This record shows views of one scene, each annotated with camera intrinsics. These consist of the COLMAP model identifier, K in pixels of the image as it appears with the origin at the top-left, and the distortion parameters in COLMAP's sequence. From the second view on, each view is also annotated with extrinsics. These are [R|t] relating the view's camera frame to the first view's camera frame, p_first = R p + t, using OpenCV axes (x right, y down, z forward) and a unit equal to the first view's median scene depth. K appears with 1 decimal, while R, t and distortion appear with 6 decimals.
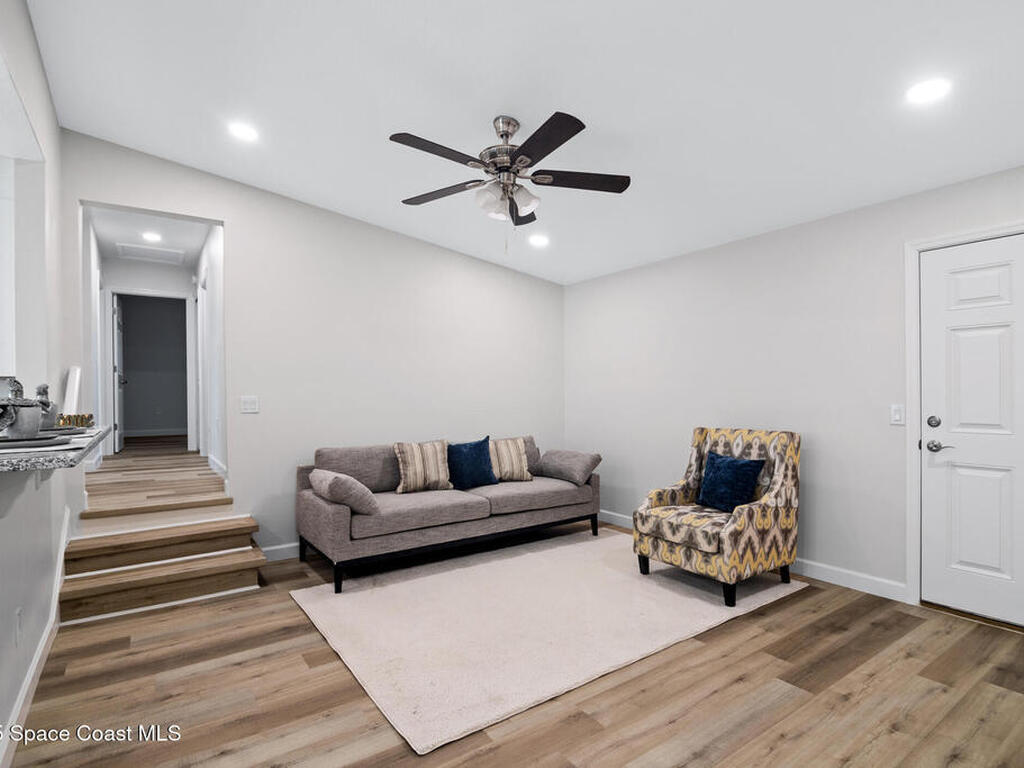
lens RADIAL K [[535.4, 0, 515.1], [0, 535.4, 391.6], [0, 0, 1]] dist [-0.003763, -0.009016]
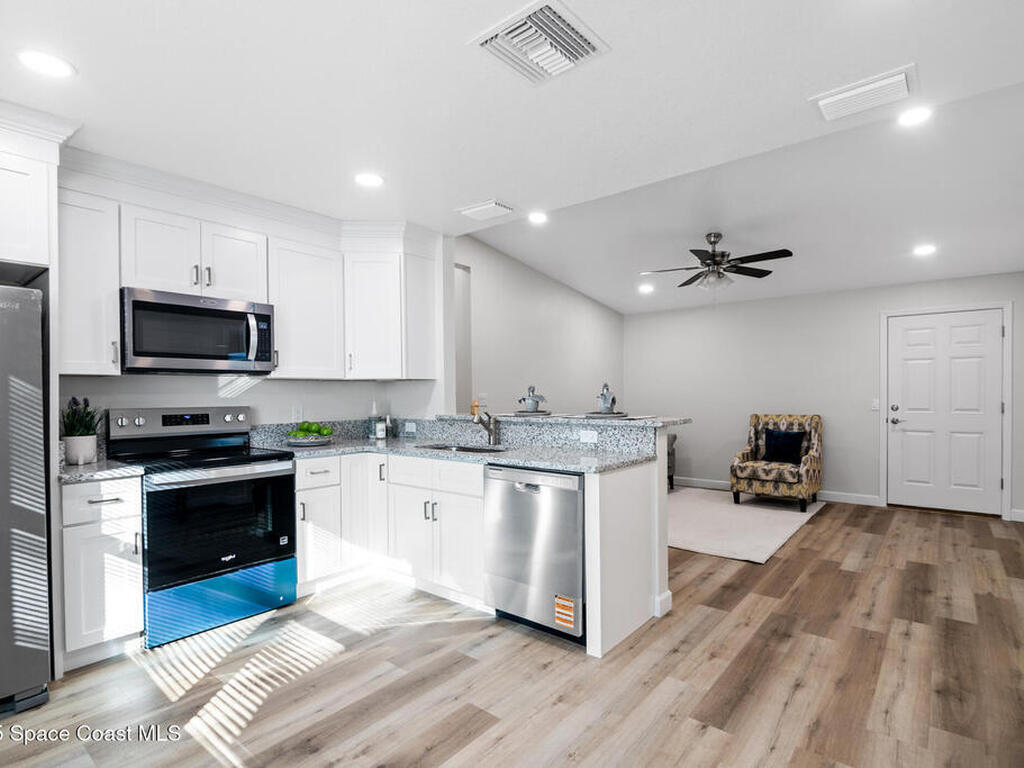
lens RADIAL K [[534.6, 0, 511.3], [0, 534.6, 400.1], [0, 0, 1]] dist [-0.005153, -0.002089]
pose [[0.963191, -0.000114, 0.268818, -0.953270], [-0.003022, 0.999932, 0.011256, 0.011083], [-0.268801, -0.011654, 0.963125, -0.418166]]
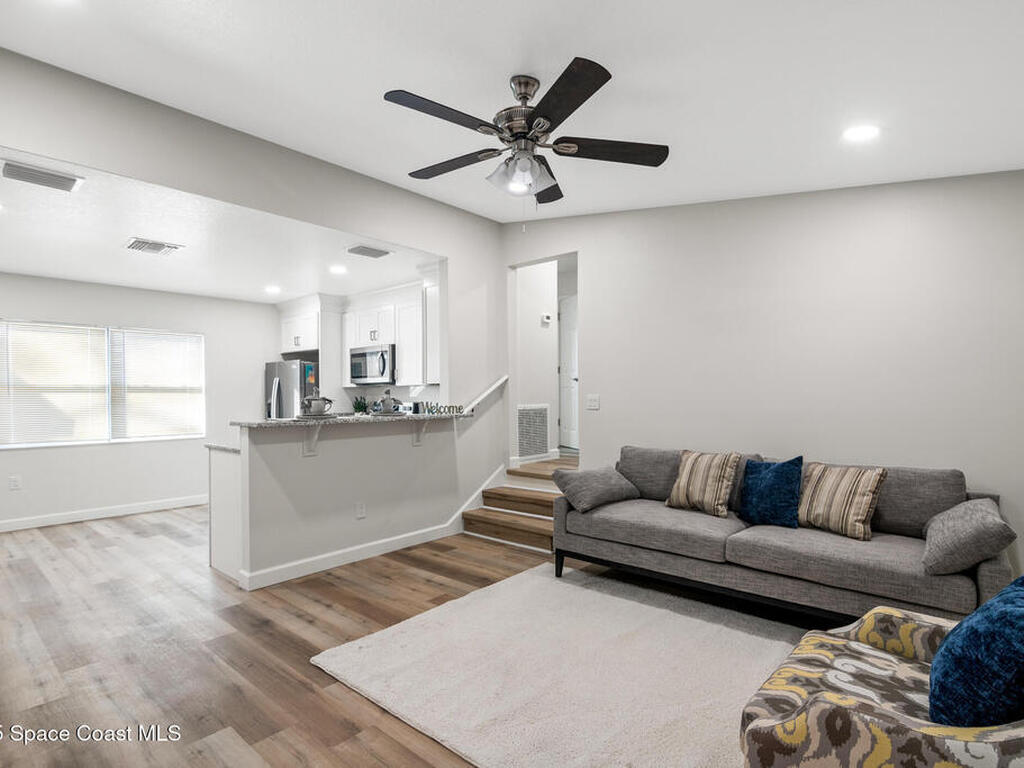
lens RADIAL K [[535.4, 0, 515.1], [0, 535.4, 391.6], [0, 0, 1]] dist [-0.003763, -0.009016]
pose [[0.238935, 0.004134, -0.971027, 0.719491], [0.006824, 0.999959, 0.005936, -0.008025], [0.971012, -0.008045, 0.238897, 0.672605]]
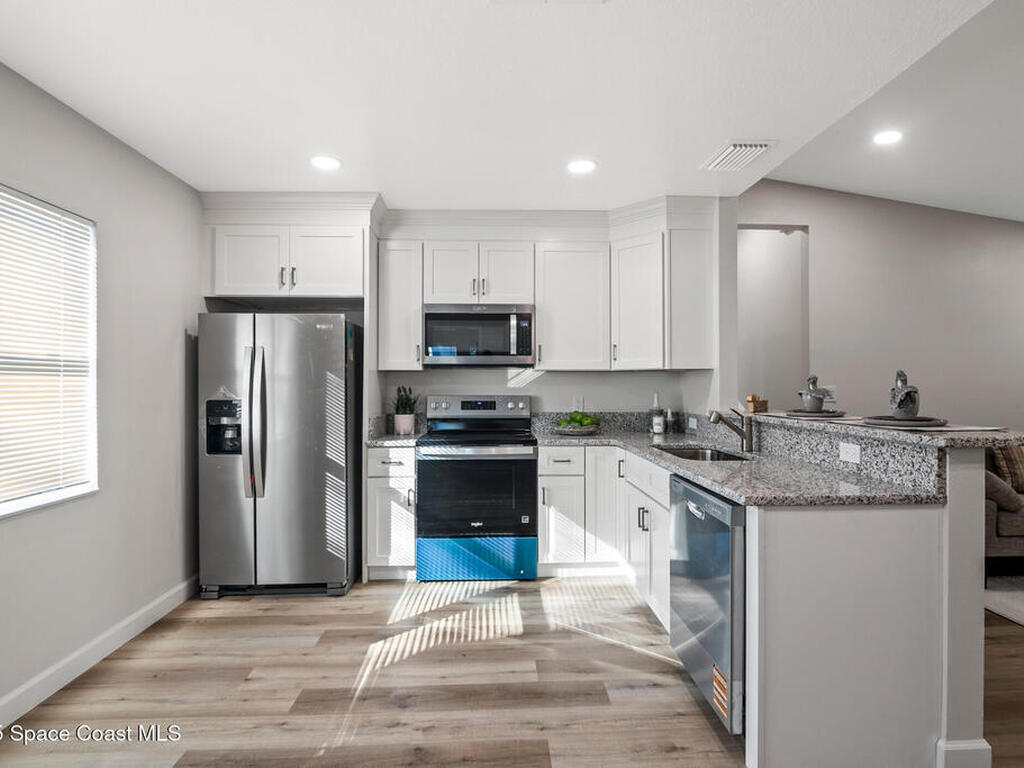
lens RADIAL K [[531.0, 0, 512.0], [0, 531.0, 384.0], [0, 0, 1]] dist [-0.000736, -0.009892]
pose [[0.841570, 0.008982, -0.540073, -0.552490], [-0.007232, 0.999959, 0.005360, 0.004640], [0.540099, -0.000605, 0.841601, -0.276521]]
